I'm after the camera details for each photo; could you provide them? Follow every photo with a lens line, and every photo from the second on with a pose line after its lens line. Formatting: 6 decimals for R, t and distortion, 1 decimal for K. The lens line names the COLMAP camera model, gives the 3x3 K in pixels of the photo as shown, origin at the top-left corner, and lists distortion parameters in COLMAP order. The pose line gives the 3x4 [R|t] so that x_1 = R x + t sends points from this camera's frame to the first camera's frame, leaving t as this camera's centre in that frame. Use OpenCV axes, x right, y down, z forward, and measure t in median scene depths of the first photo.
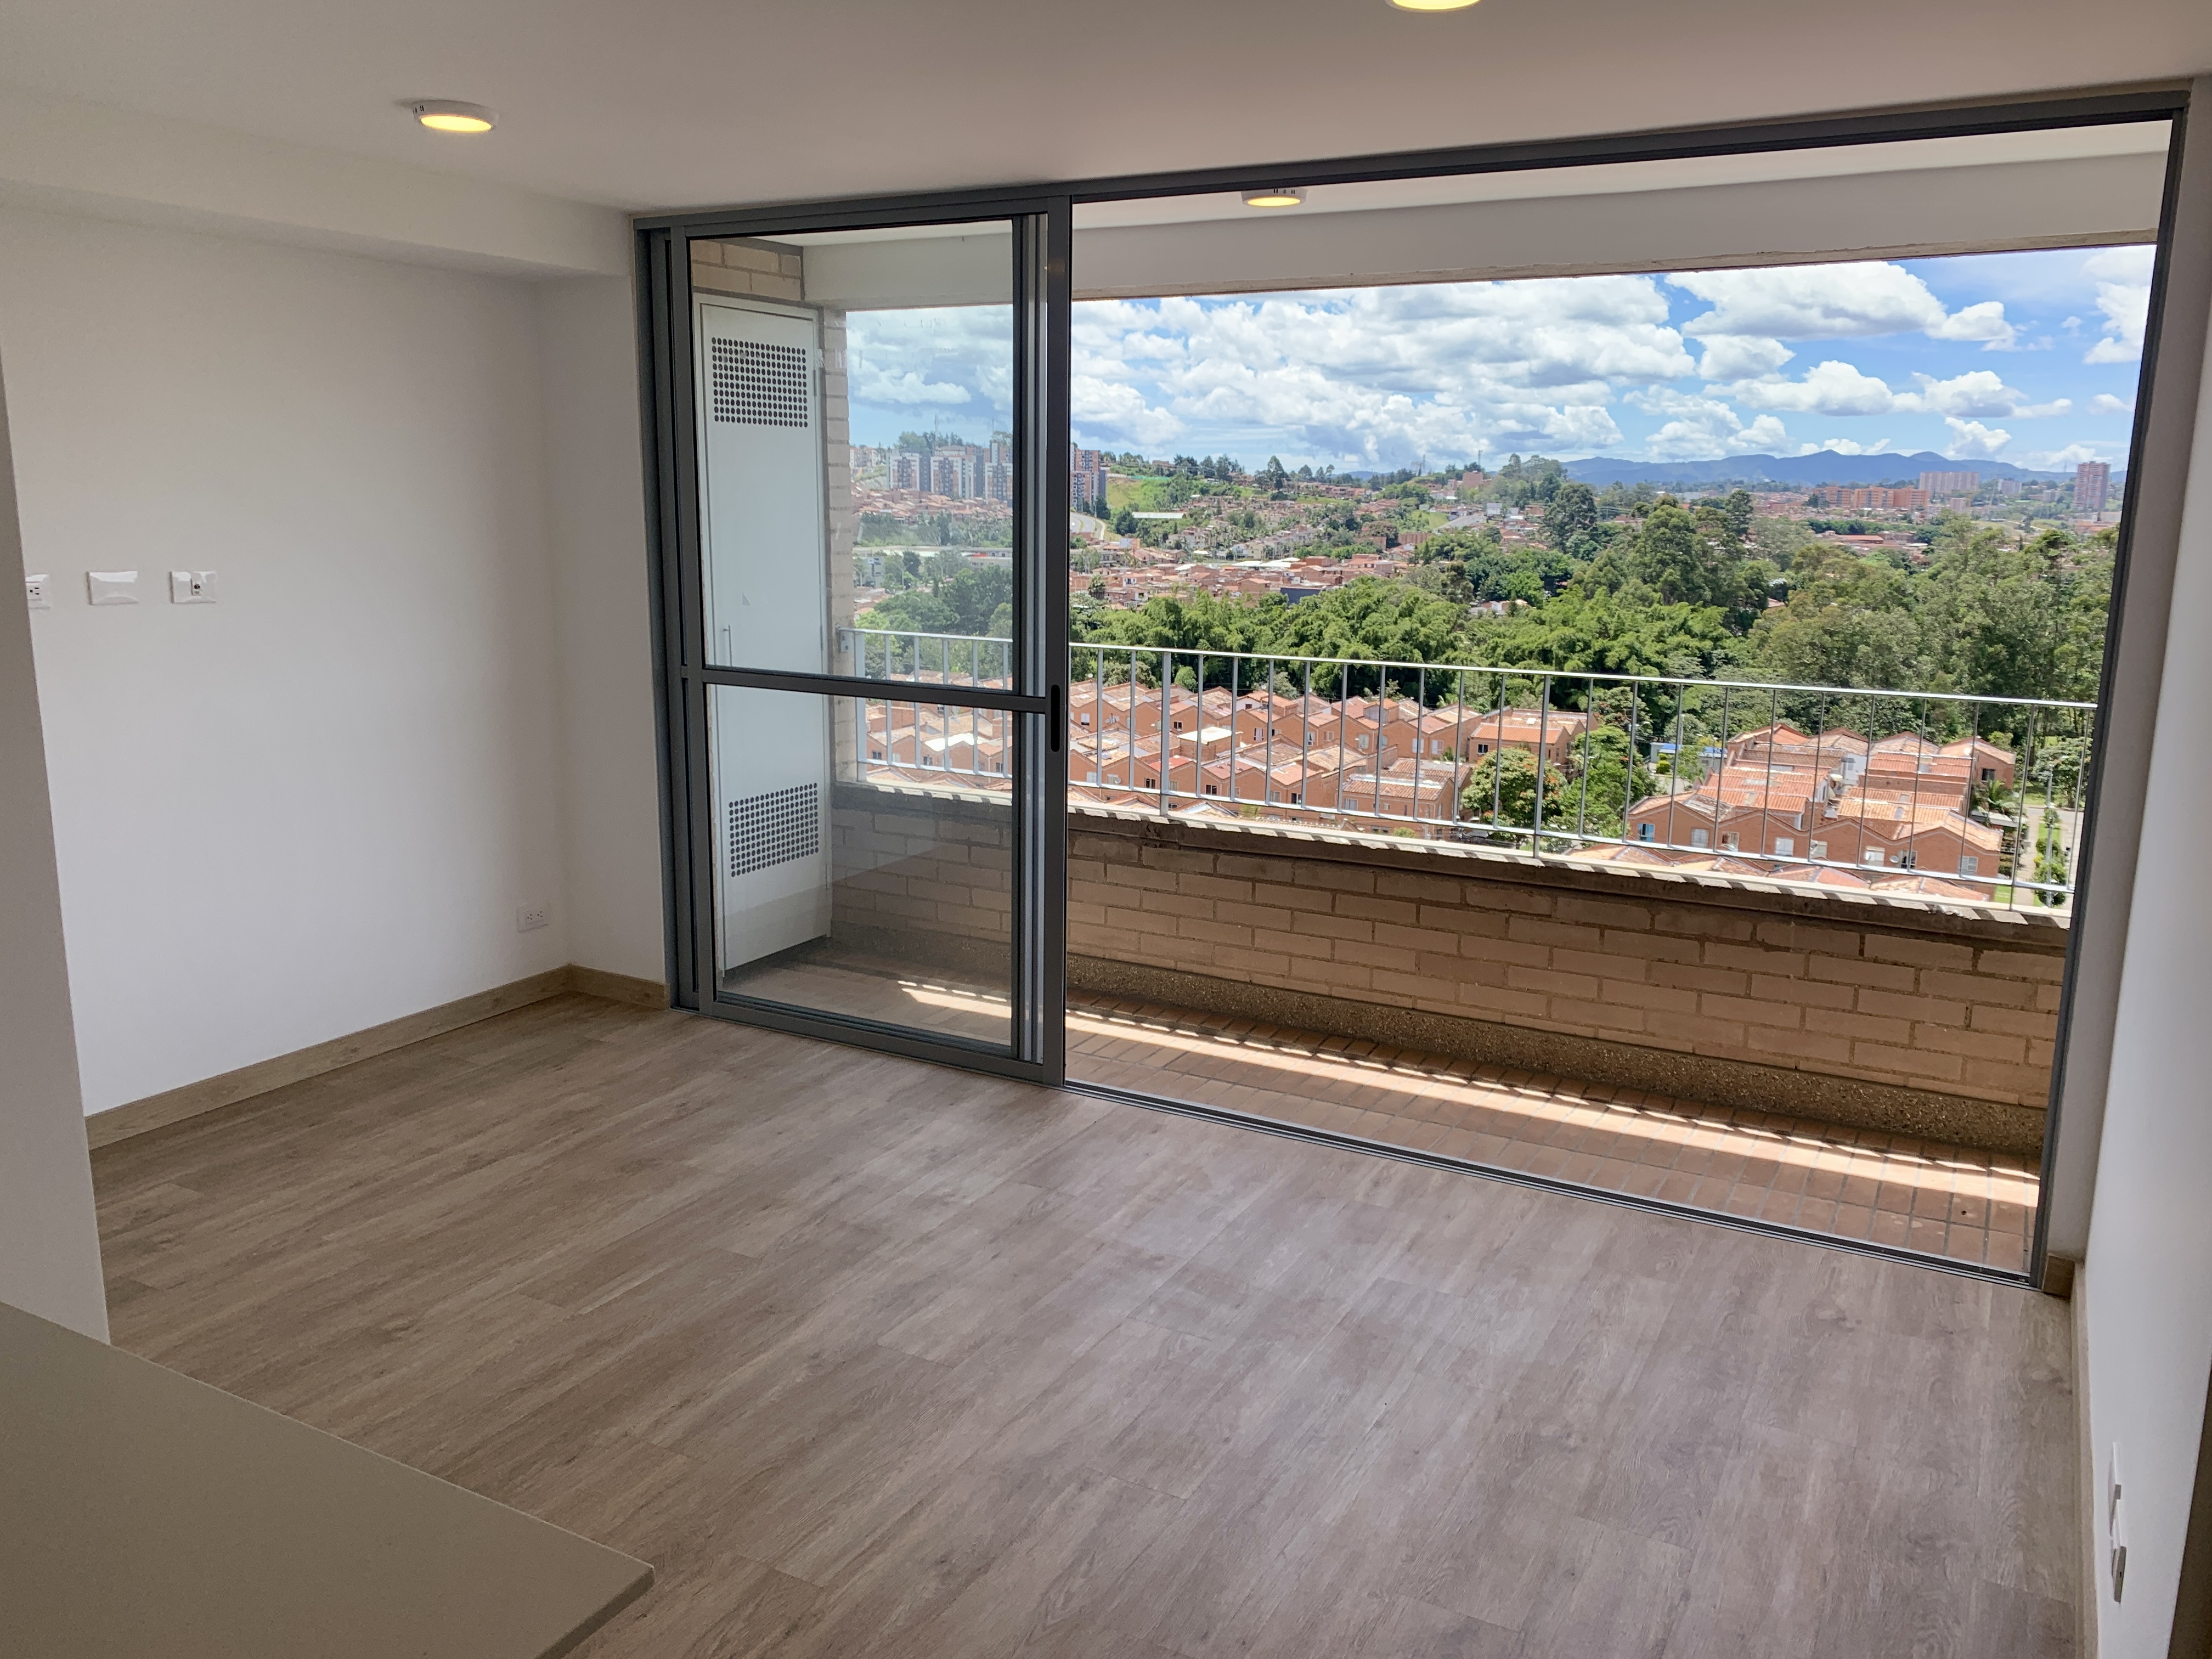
lens RADIAL K [[1698.2, 0, 1109.6], [0, 1698.2, 825.3], [0, 0, 1]] dist [0.053824, -0.046396]
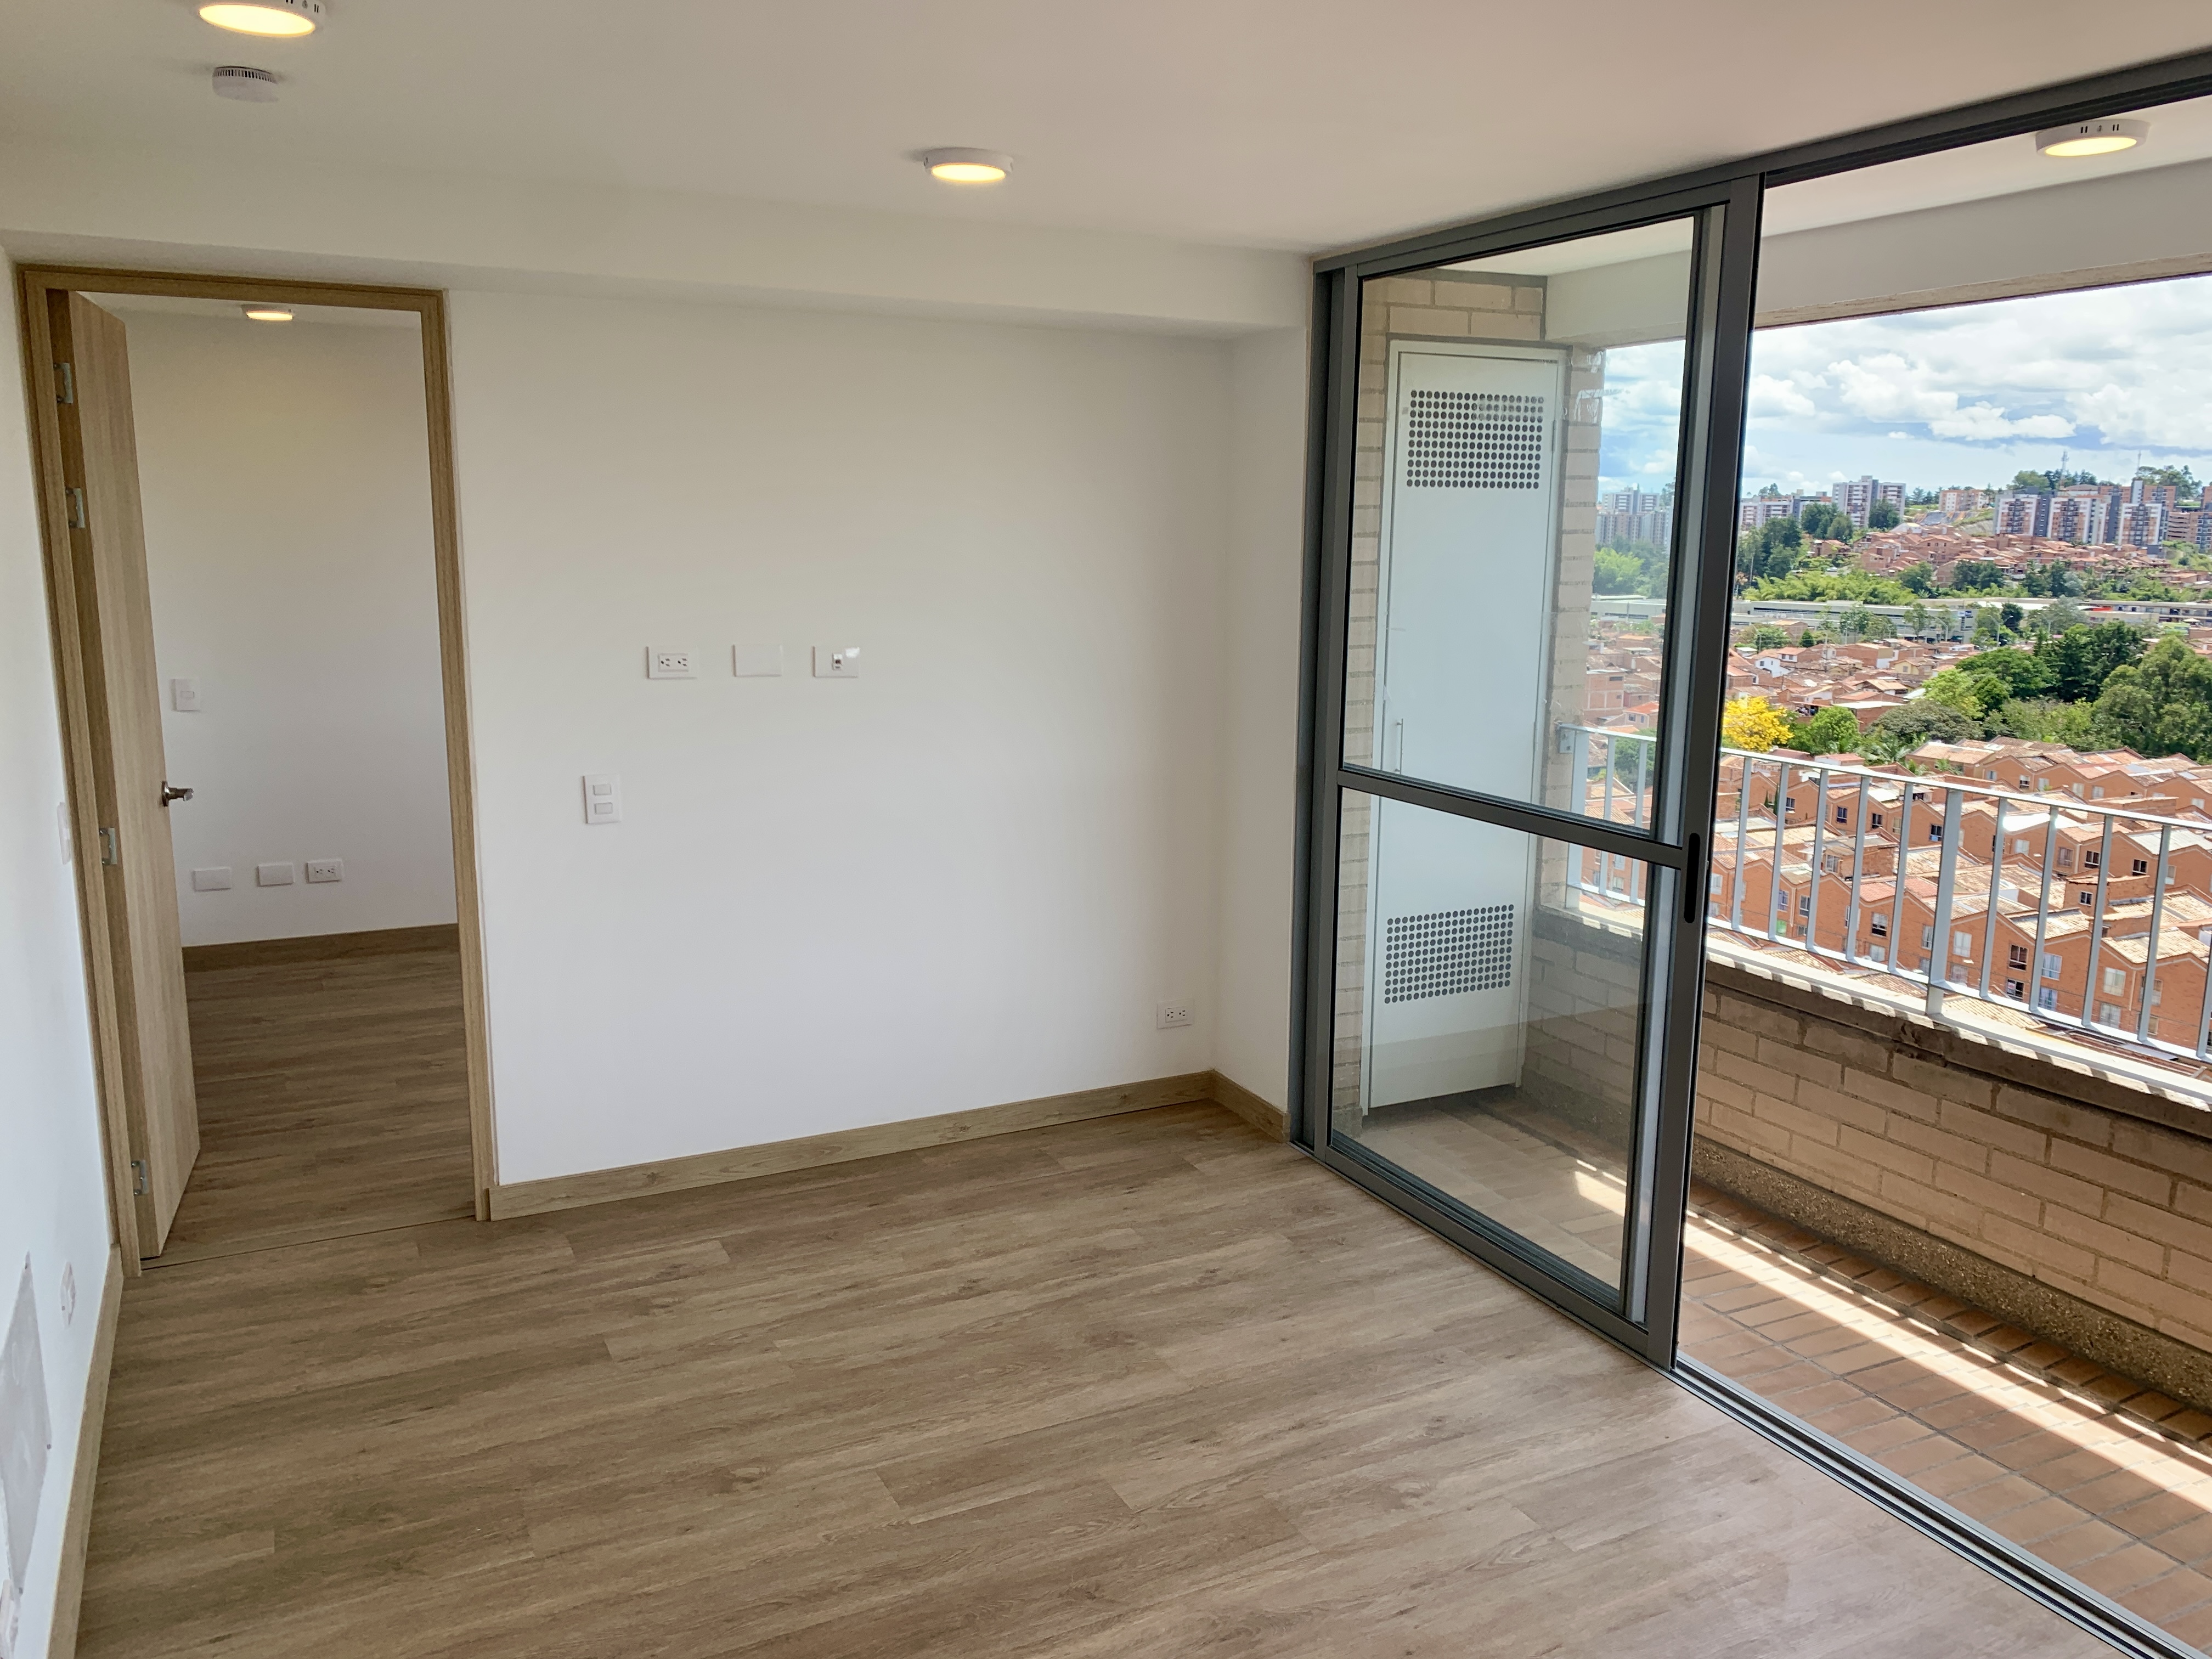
lens RADIAL K [[1698.2, 0, 1110.9], [0, 1698.2, 829.6], [0, 0, 1]] dist [0.053824, -0.046396]
pose [[0.827342, 0.097218, -0.553222, 0.147335], [-0.110555, 0.993826, 0.009311, -0.055475], [0.550712, 0.053458, 0.832982, 0.209288]]
